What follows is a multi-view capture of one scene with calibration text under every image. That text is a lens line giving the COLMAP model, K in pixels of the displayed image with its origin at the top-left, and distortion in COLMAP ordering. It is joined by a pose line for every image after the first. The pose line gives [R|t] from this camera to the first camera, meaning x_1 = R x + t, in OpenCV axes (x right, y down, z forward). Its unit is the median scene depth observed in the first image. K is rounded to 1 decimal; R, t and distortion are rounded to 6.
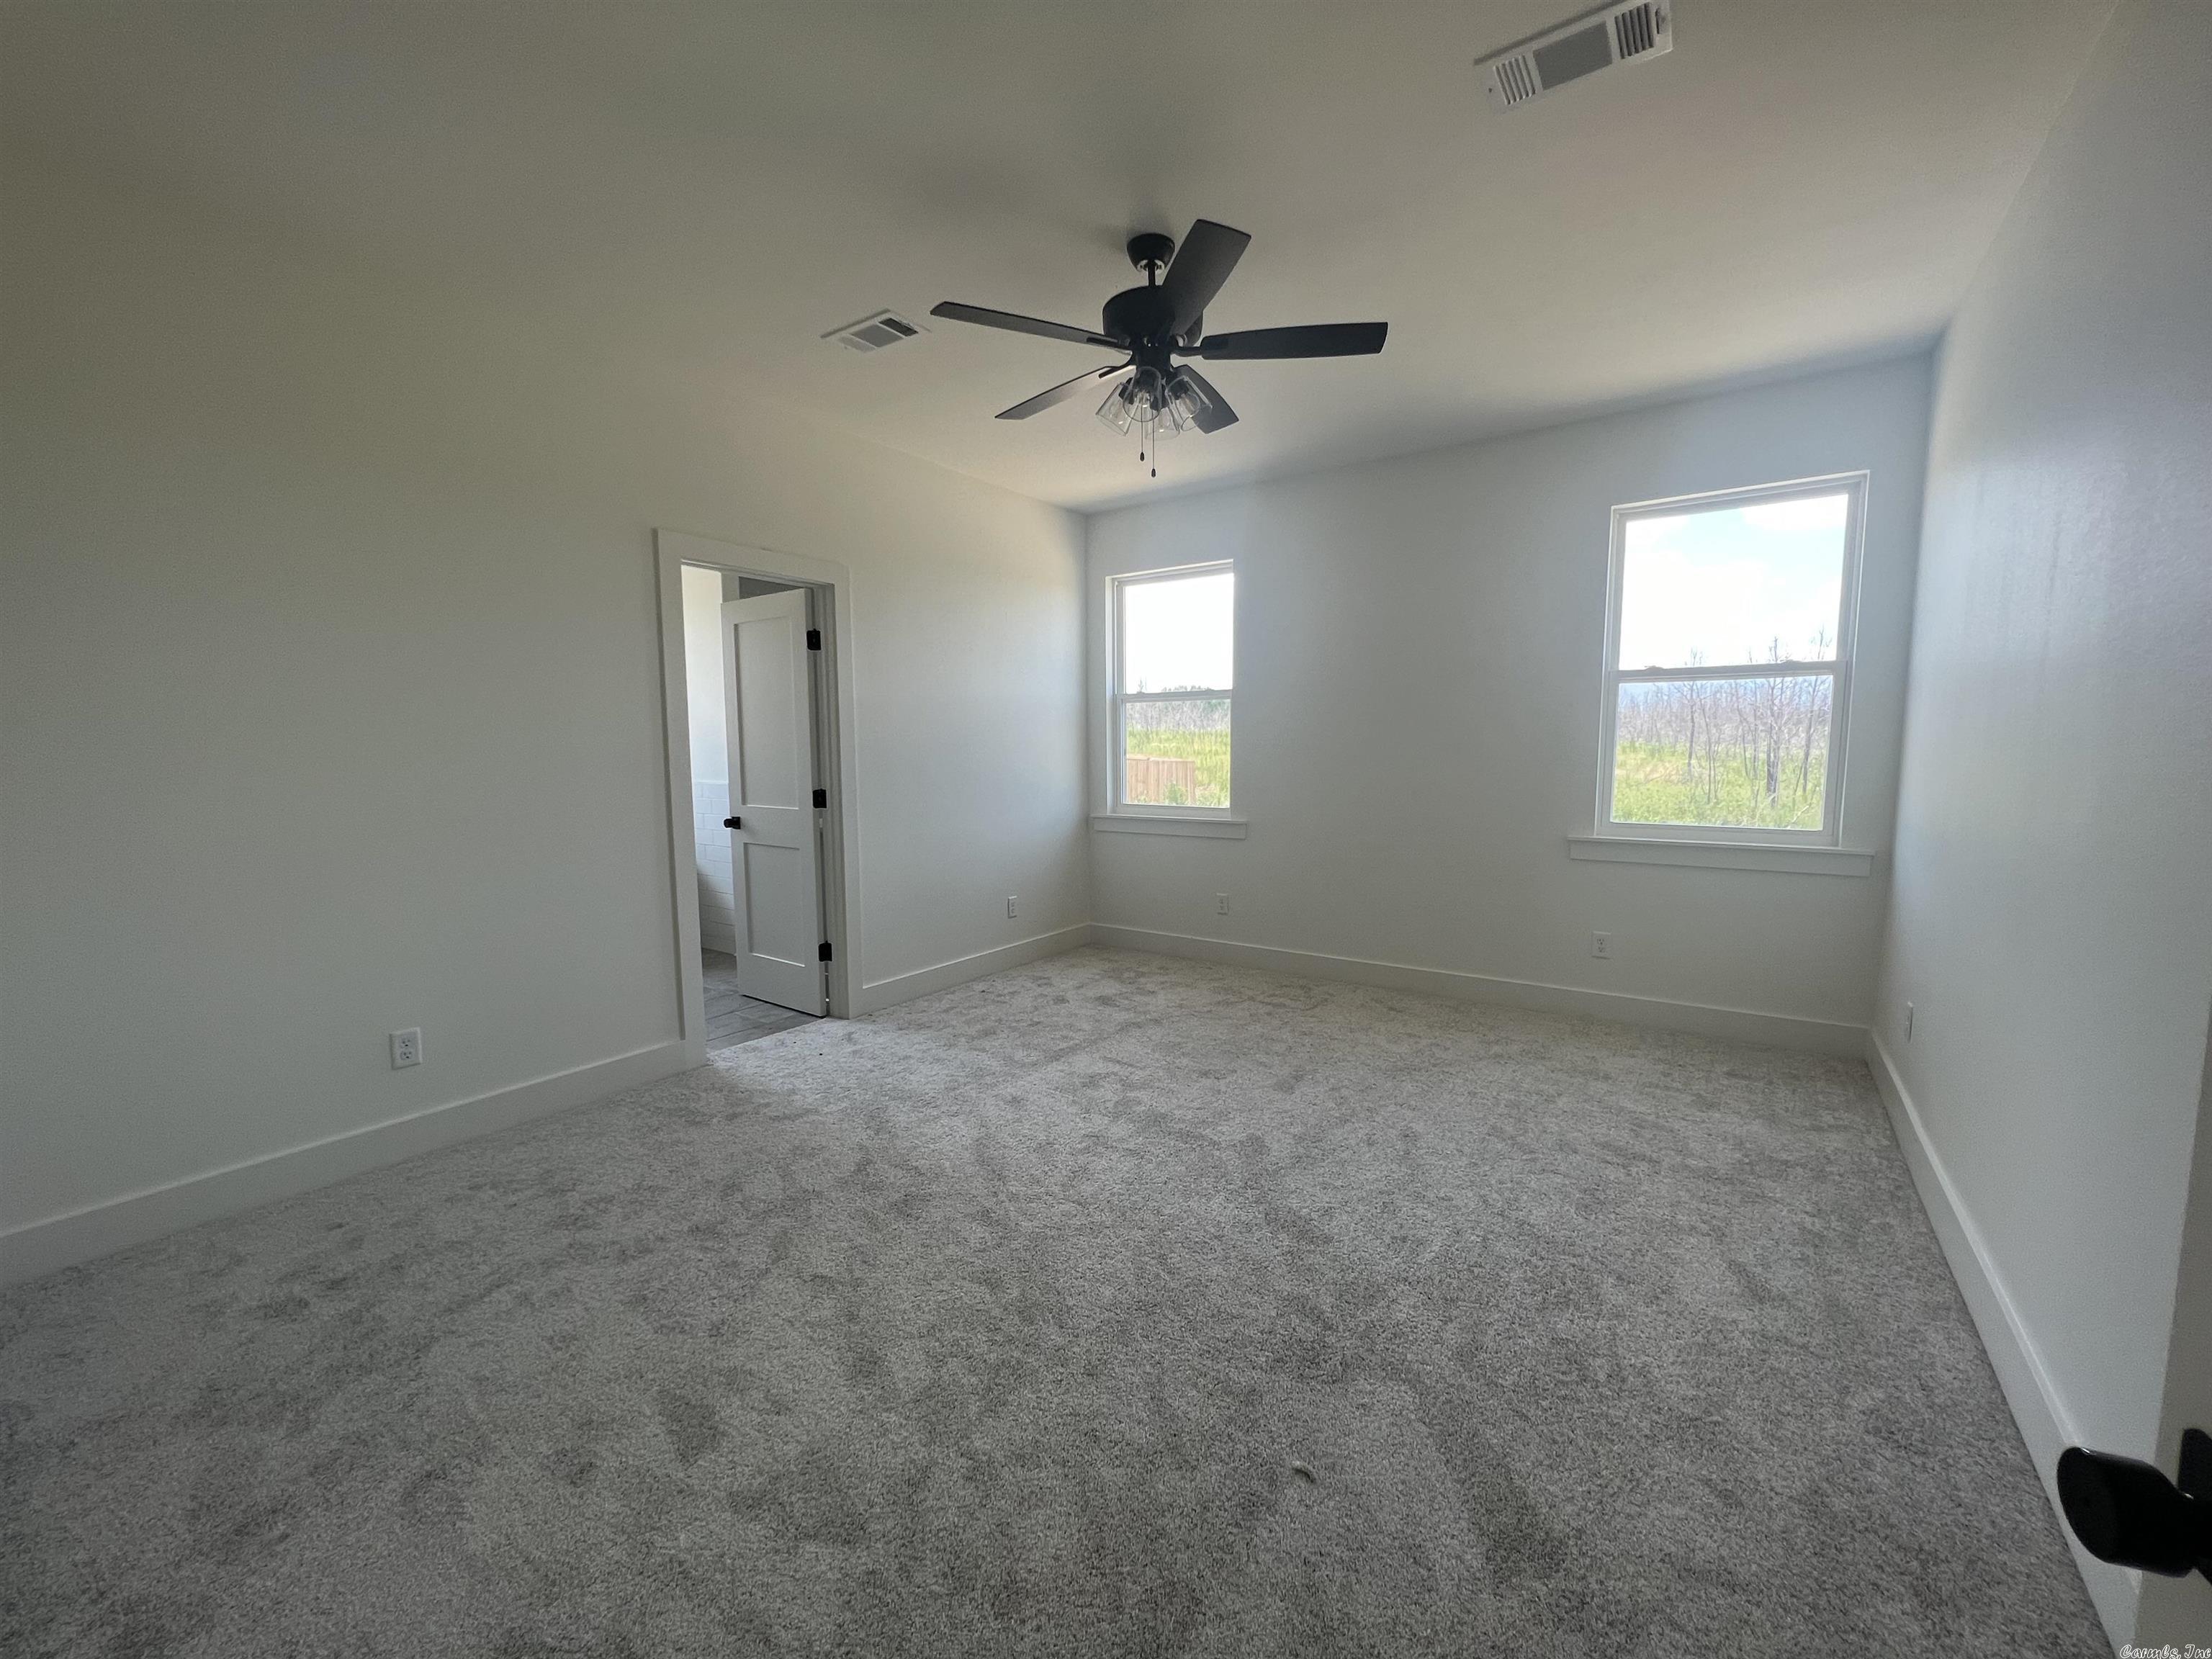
lens RADIAL K [[886.8, 0, 1117.1], [0, 886.8, 831.9], [0, 0, 1]] dist [-0.003138, 0.001434]
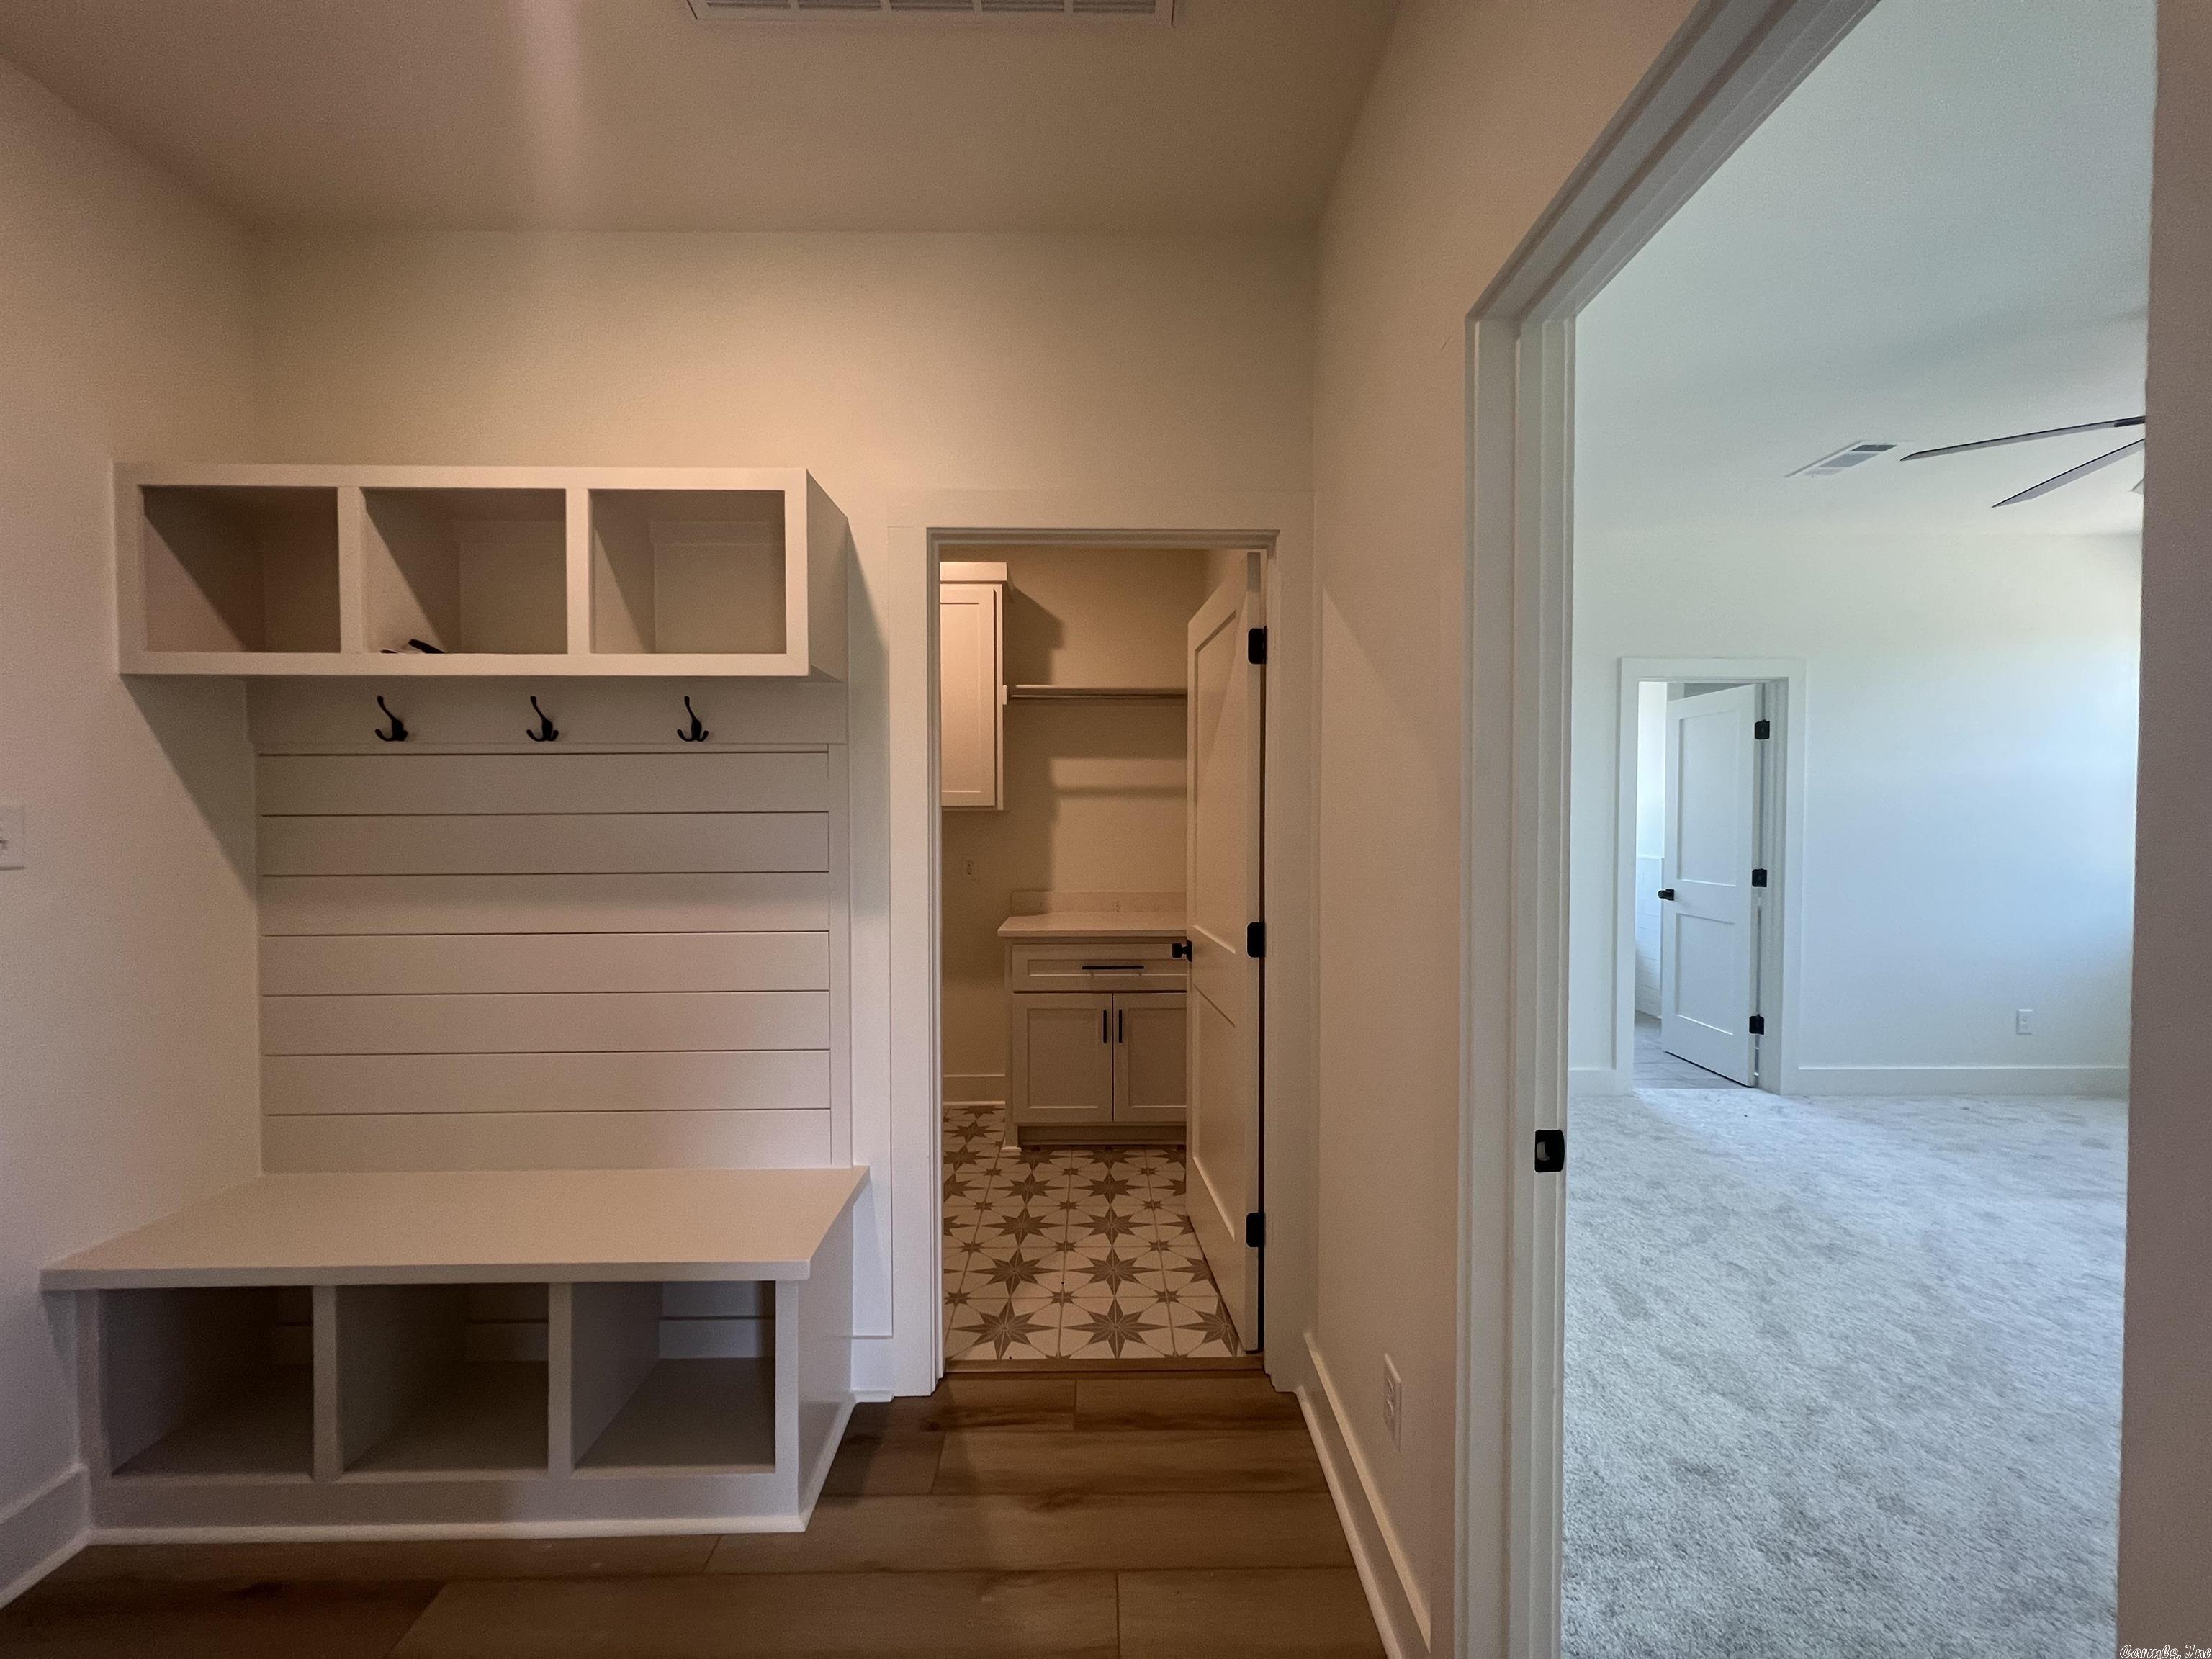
lens RADIAL K [[886.2, 0, 1100.6], [0, 886.2, 835.2], [0, 0, 1]] dist [0.001660, 0.000250]
pose [[0.570324, 0.024132, -0.821065, 0.106017], [-0.084049, 0.996036, -0.029106, 0.010561], [0.817109, 0.085610, 0.570092, -0.316187]]
